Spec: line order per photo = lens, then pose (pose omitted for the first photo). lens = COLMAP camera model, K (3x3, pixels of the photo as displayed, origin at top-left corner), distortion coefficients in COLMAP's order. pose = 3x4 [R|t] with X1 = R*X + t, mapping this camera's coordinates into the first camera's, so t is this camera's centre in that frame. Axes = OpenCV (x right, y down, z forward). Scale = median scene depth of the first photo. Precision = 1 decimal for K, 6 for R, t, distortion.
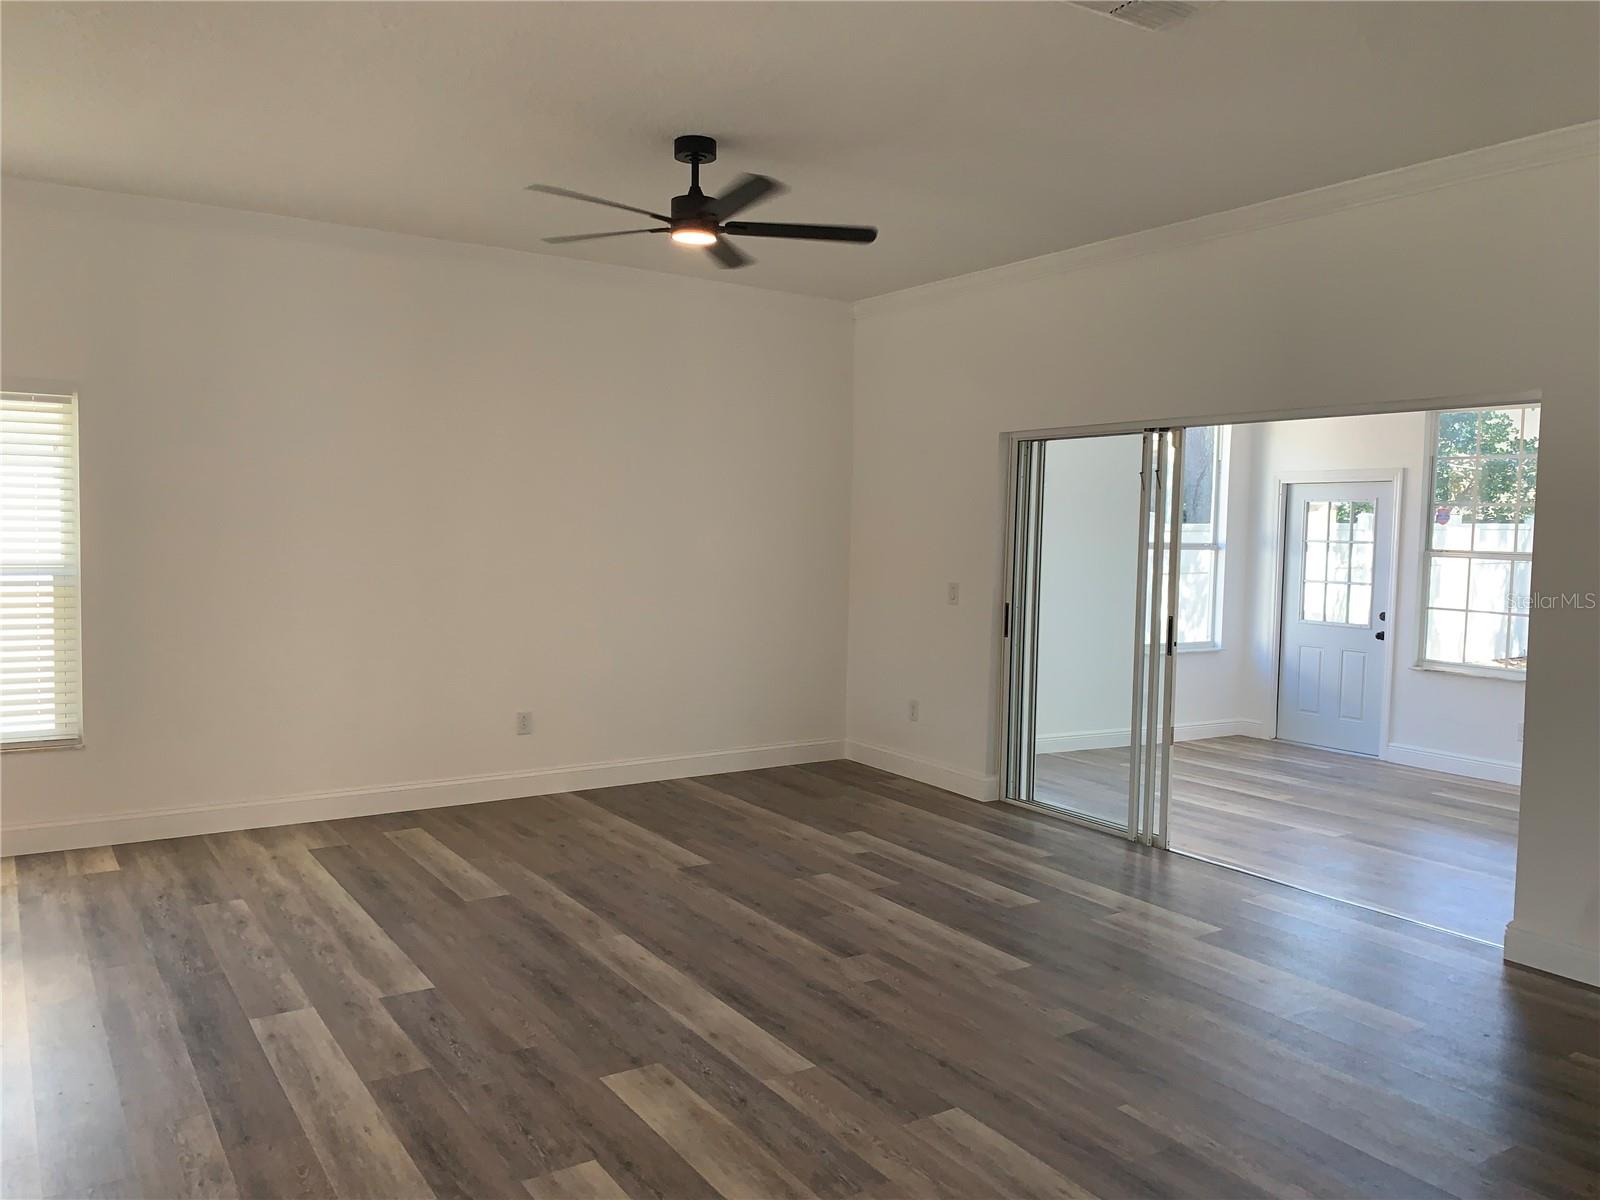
lens RADIAL K [[1220.9, 0, 805.0], [0, 1220.9, 596.5], [0, 0, 1]] dist [0.036953, -0.035869]
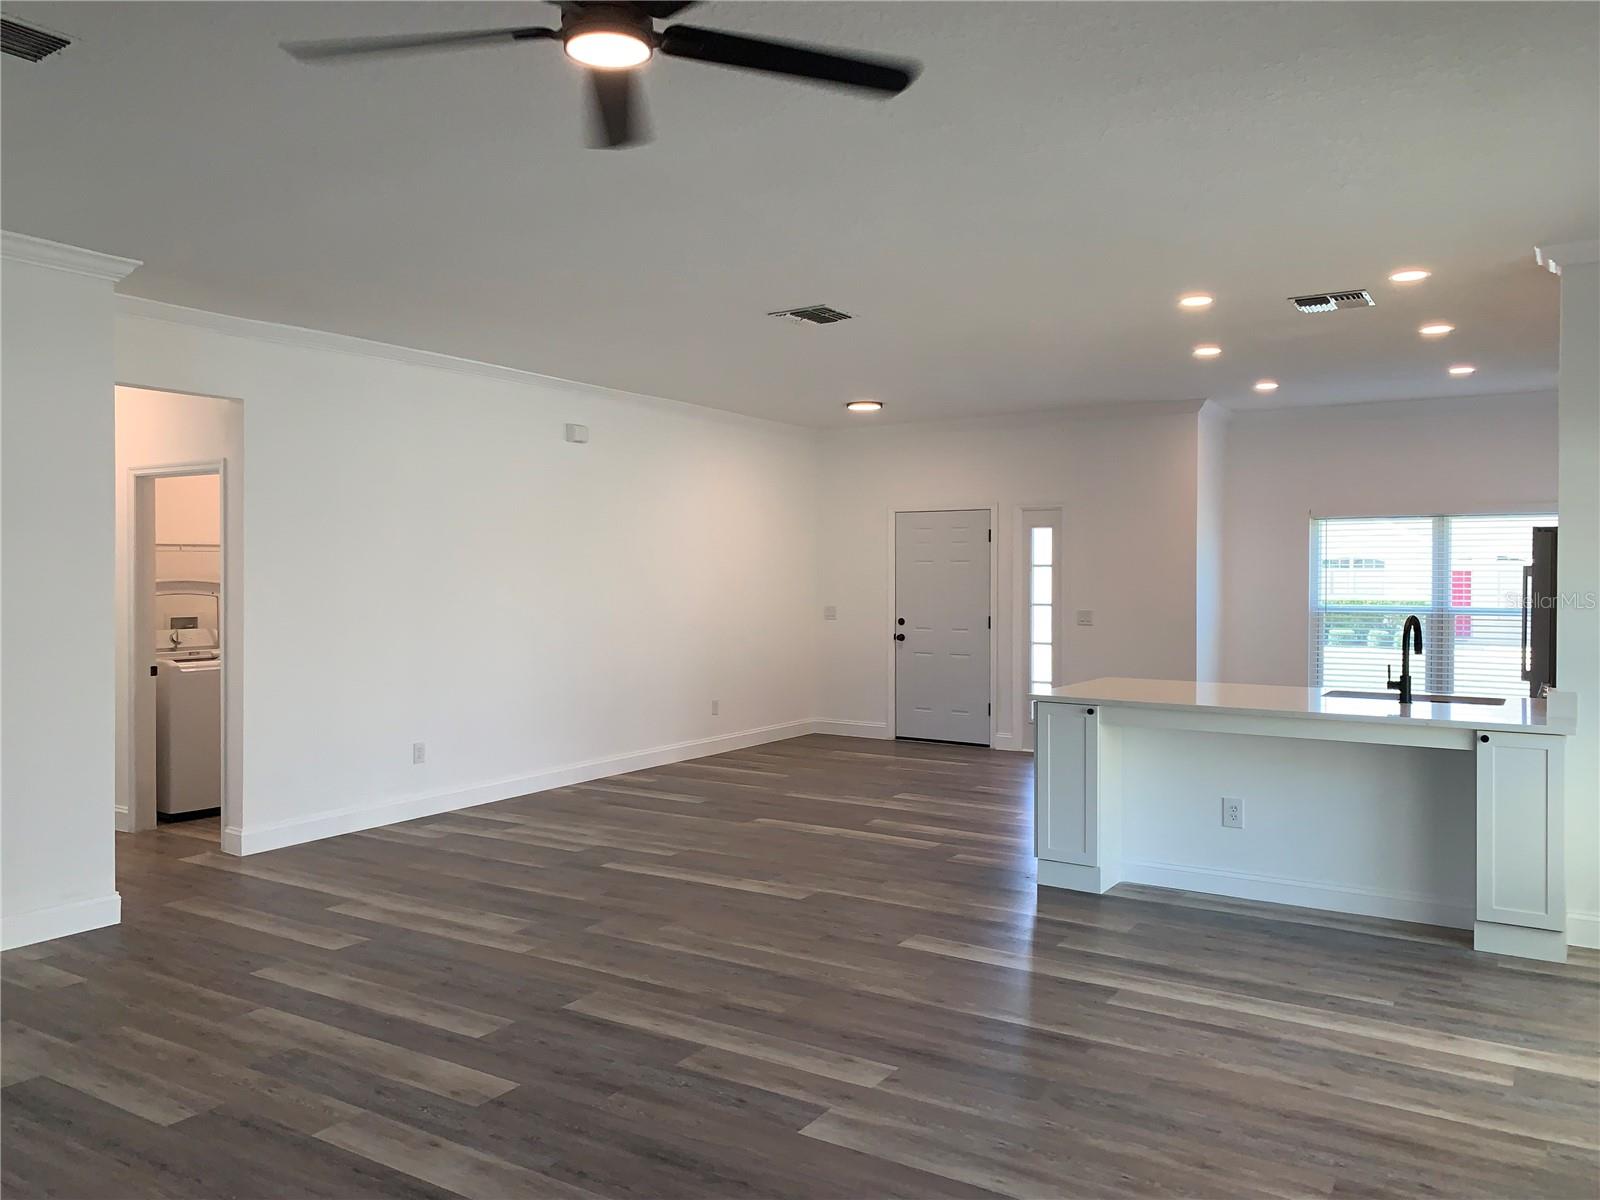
lens RADIAL K [[1205.5, 0, 800.0], [0, 1205.5, 600.0], [0, 0, 1]] dist [0.015820, 0.000570]
pose [[-0.909877, -0.011834, -0.414710, 0.046317], [-0.044831, 0.996545, 0.069921, -0.098809], [0.412449, 0.082211, -0.907263, 1.526876]]
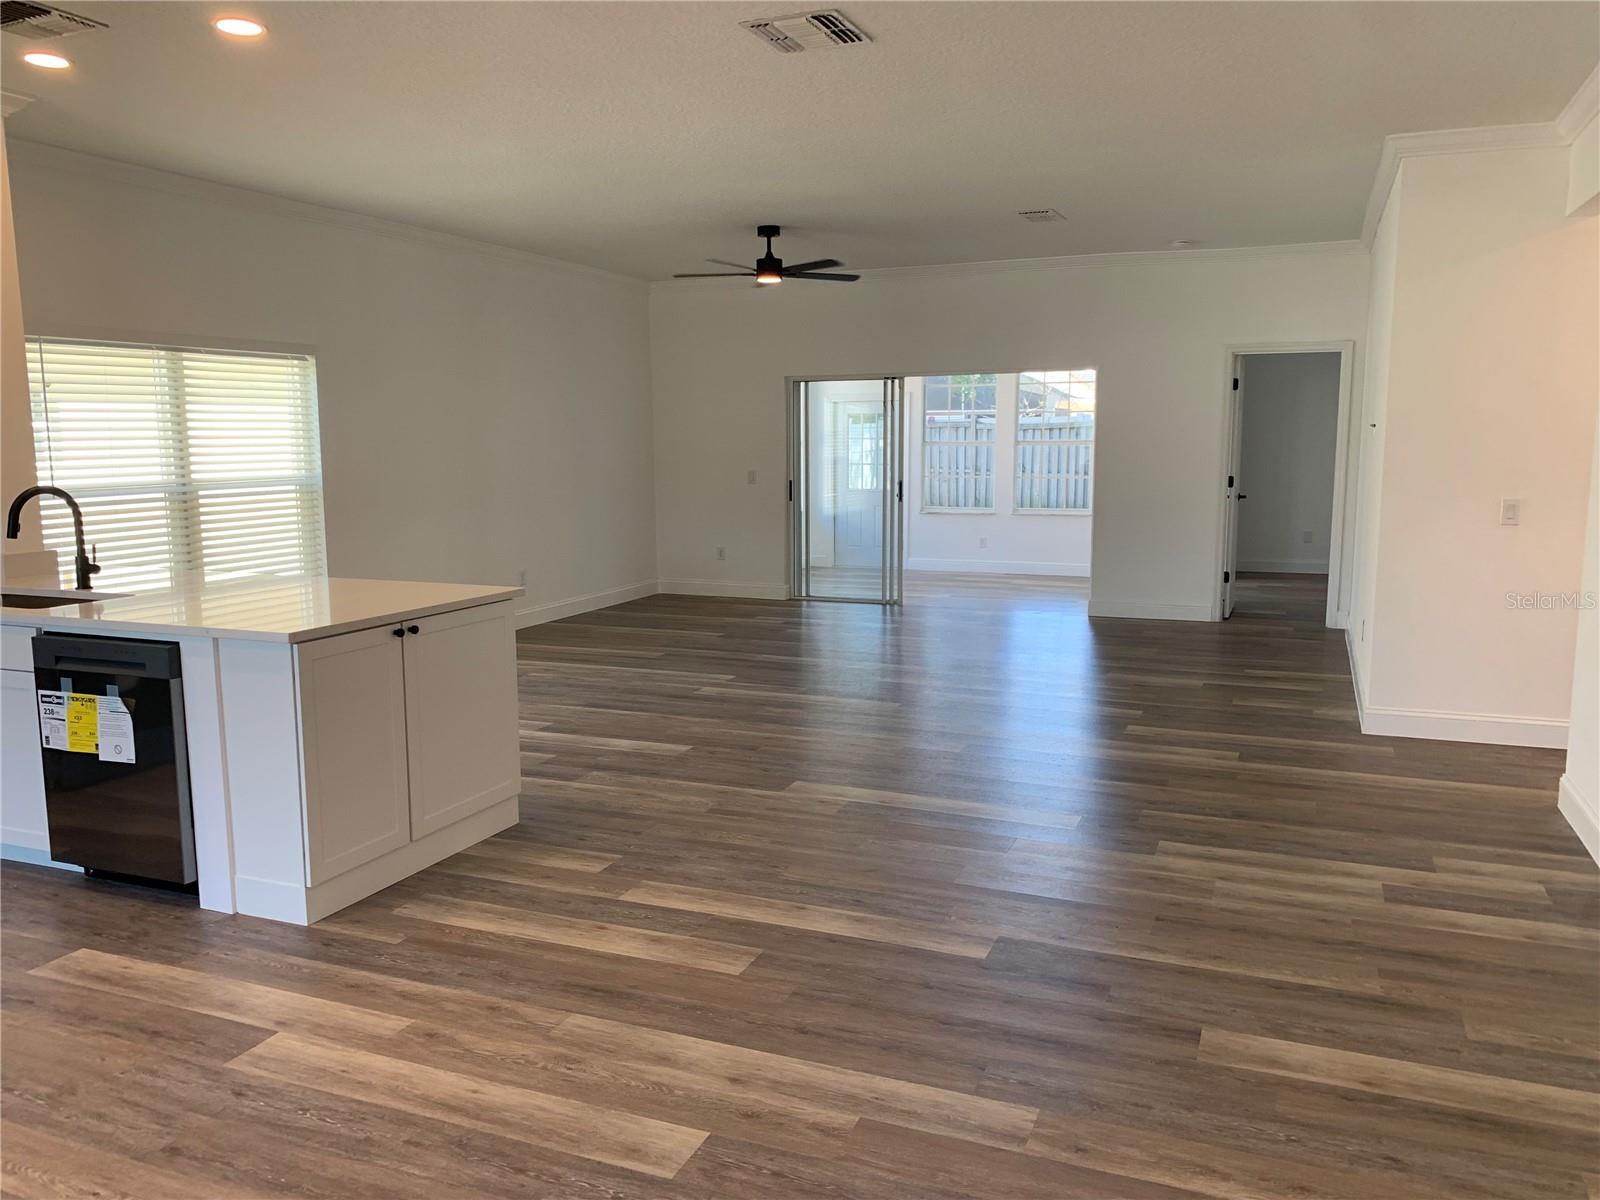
lens RADIAL K [[1209.6, 0, 794.9], [0, 1209.6, 612.2], [0, 0, 1]] dist [0.052263, -0.044564]
pose [[0.830059, -0.106513, 0.547409, -1.125447], [0.054487, 0.992384, 0.110473, 0.004892], [-0.555007, -0.061873, 0.829541, -0.584411]]
